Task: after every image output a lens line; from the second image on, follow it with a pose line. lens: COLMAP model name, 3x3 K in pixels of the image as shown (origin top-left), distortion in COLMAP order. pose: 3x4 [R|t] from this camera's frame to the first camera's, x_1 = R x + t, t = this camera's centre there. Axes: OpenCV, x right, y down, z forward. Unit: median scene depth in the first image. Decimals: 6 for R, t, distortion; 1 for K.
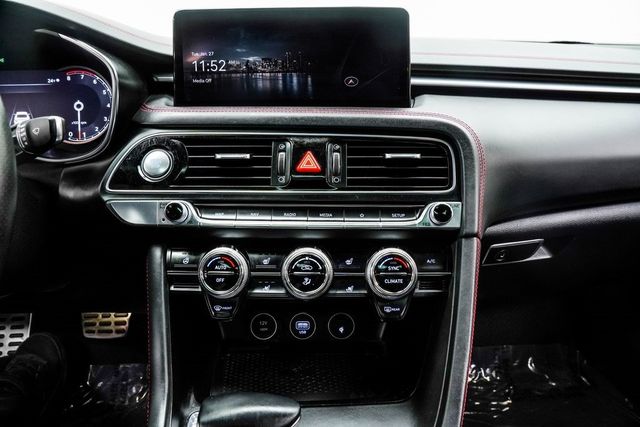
lens RADIAL K [[476.1, 0, 317.7], [0, 476.1, 214.8], [0, 0, 1]] dist [-0.115231, 0.066622]
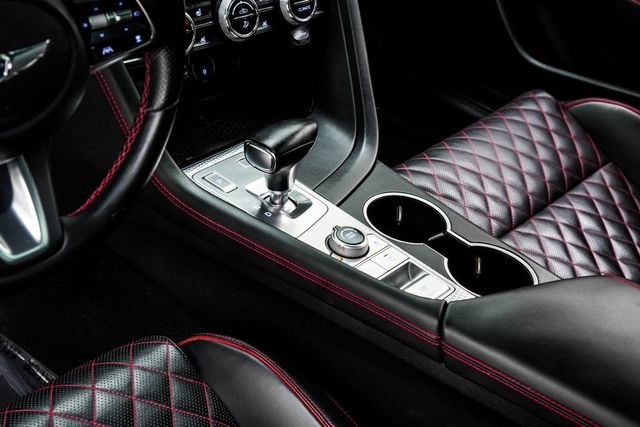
lens RADIAL K [[1011.7, 0, 323.0], [0, 1011.7, 216.8], [0, 0, 1]] dist [0.230416, 0.000000]
pose [[0.700003, -0.325963, 0.635408, -1.396585], [0.064348, 0.914924, 0.398464, -0.342735], [-0.711235, -0.238039, 0.661425, -0.698640]]
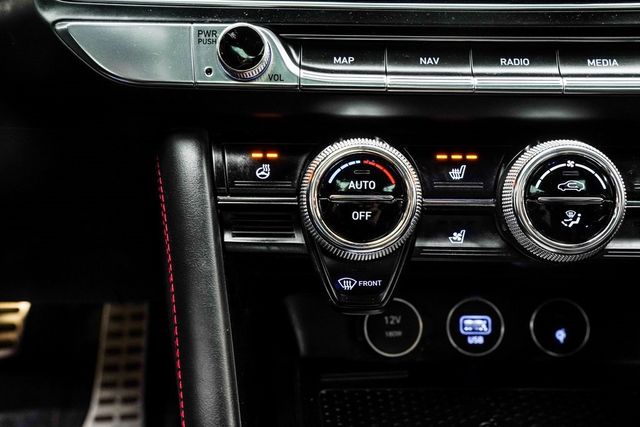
lens RADIAL K [[836.1, 0, 319.8], [0, 836.1, 213.8], [0, 0, 1]] dist [0.118289, 0.000000]
pose [[0.999415, 0.005790, 0.033710, -0.248409], [-0.008857, 0.995760, 0.091557, 0.064659], [-0.033037, -0.091802, 0.995229, 0.249775]]
